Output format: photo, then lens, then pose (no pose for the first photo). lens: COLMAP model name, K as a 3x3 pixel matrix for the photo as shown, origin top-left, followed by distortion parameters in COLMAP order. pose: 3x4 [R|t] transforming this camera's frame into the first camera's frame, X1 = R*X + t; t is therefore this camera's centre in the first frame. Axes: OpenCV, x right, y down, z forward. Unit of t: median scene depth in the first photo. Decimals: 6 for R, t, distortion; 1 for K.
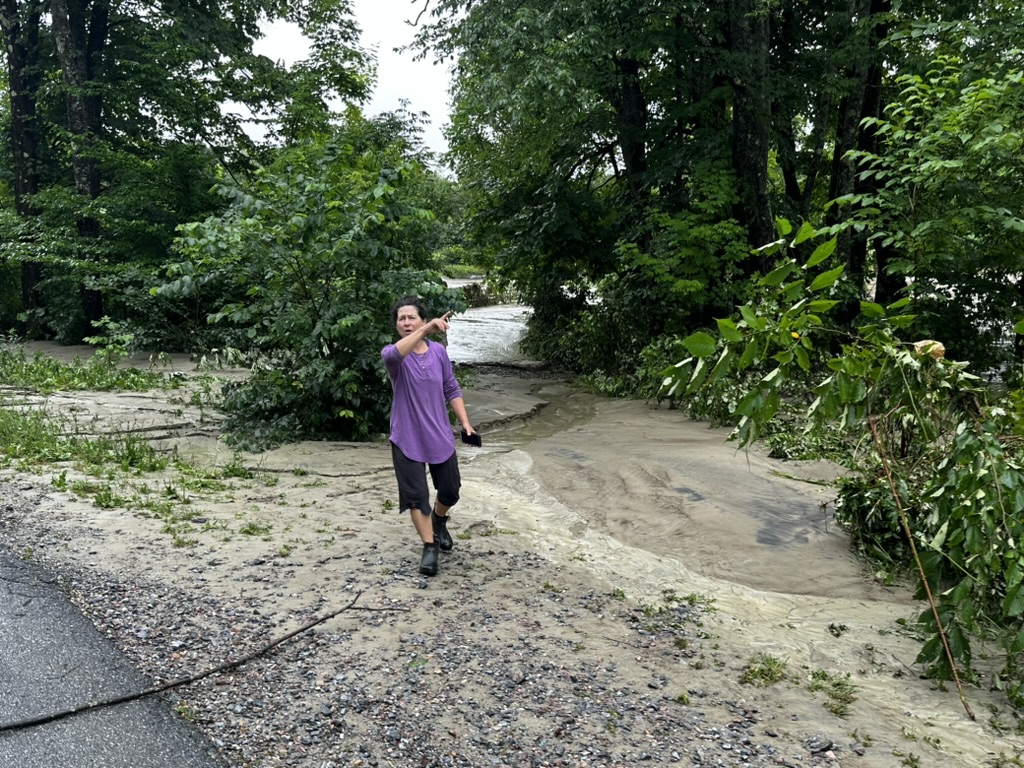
lens RADIAL K [[857.9, 0, 512.0], [0, 857.9, 384.0], [0, 0, 1]] dist [0.142951, -0.290630]
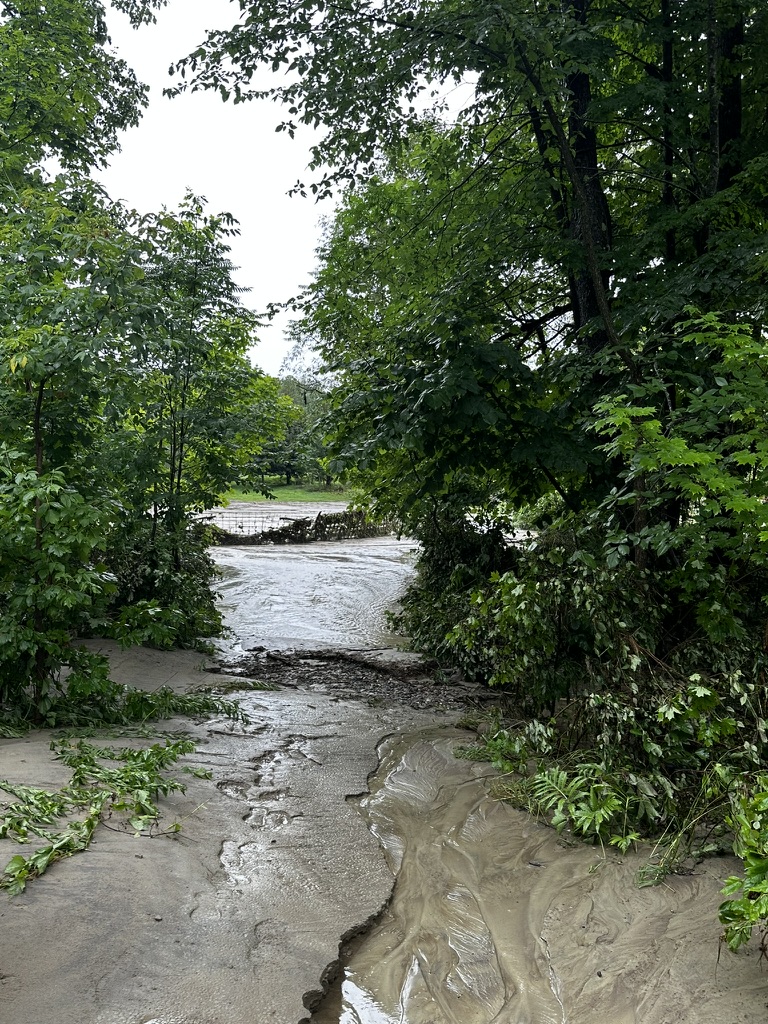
lens RADIAL K [[857.9, 0, 380.6], [0, 857.9, 527.0], [0, 0, 1]] dist [0.142951, -0.290630]
pose [[0.998515, 0.021234, -0.050179, 0.033591], [-0.025948, 0.995117, -0.095229, -0.051565], [0.047911, 0.096389, 0.994190, 0.438720]]
